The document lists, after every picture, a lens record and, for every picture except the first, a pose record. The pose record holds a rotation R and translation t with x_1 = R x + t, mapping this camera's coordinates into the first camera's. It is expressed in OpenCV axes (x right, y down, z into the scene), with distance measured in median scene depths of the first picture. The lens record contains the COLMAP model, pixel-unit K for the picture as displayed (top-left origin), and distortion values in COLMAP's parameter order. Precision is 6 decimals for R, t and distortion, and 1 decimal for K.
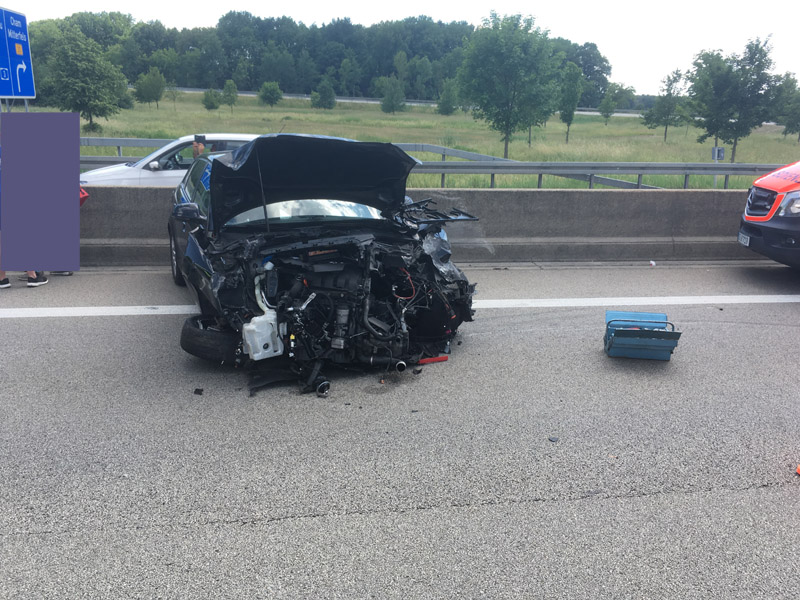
lens RADIAL K [[668.9, 0, 400.0], [0, 668.9, 300.0], [0, 0, 1]] dist [0.004137, -0.004111]
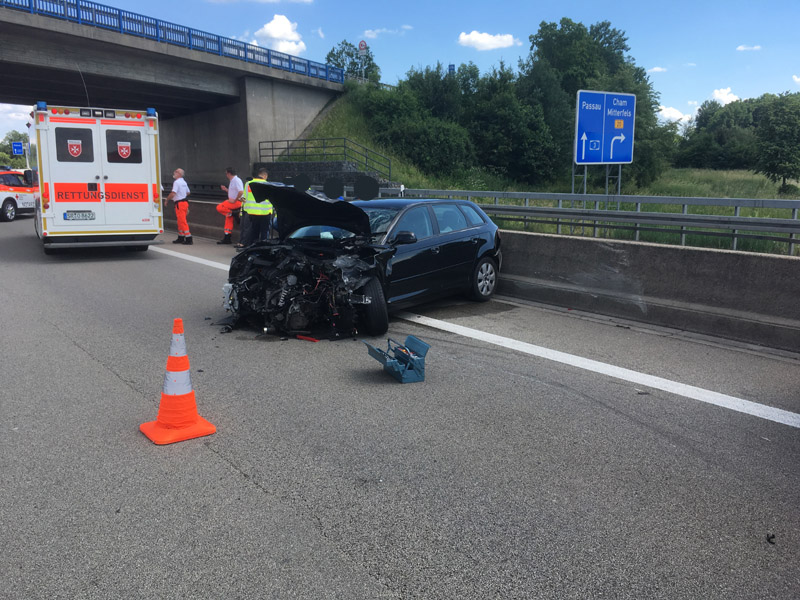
lens RADIAL K [[668.9, 0, 400.0], [0, 668.9, 300.0], [0, 0, 1]] dist [0.004137, -0.004111]
pose [[0.497792, 0.140331, -0.855868, 0.746134], [-0.217881, 0.975410, 0.033208, -0.043634], [0.839483, 0.169947, 0.516127, 0.232946]]
